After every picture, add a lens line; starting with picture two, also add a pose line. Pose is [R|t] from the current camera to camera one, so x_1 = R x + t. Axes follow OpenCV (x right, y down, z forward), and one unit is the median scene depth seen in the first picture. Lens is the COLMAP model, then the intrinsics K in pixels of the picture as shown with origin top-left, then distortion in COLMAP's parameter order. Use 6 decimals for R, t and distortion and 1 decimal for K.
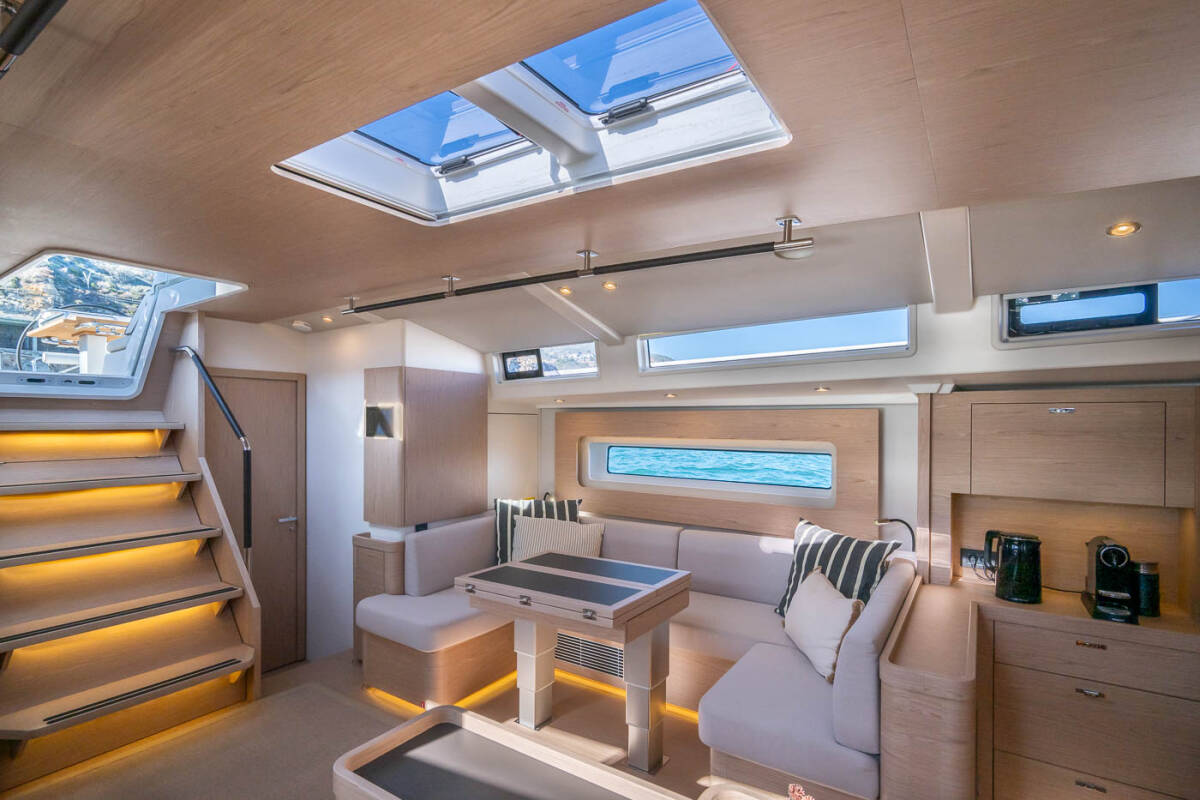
lens RADIAL K [[589.4, 0, 583.9], [0, 589.4, 418.5], [0, 0, 1]] dist [0.016418, 0.000943]
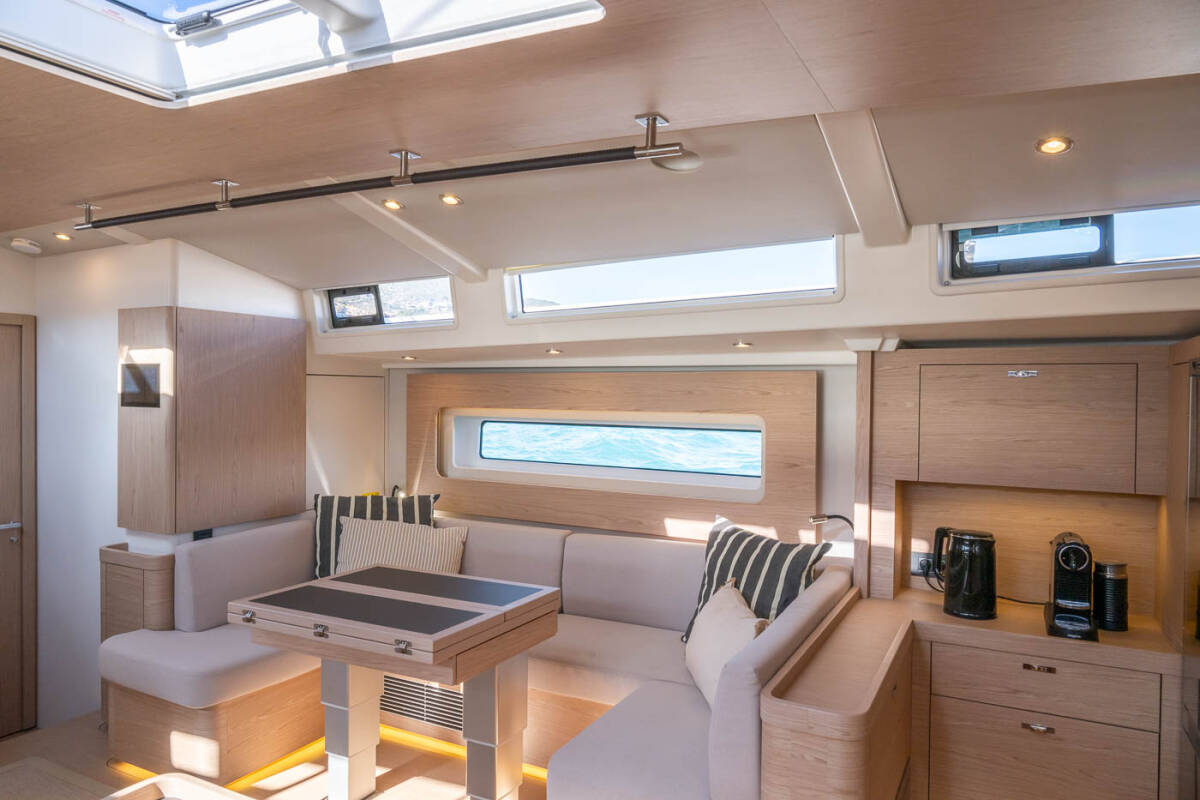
lens RADIAL K [[827.1, 0, 601.1], [0, 827.1, 397.1], [0, 0, 1]] dist [0.022187, -0.003670]
pose [[0.996099, 0.003448, 0.088173, 0.142768], [-0.004576, 0.999910, 0.012600, 0.005784], [-0.088121, -0.012954, 0.996026, -0.041035]]
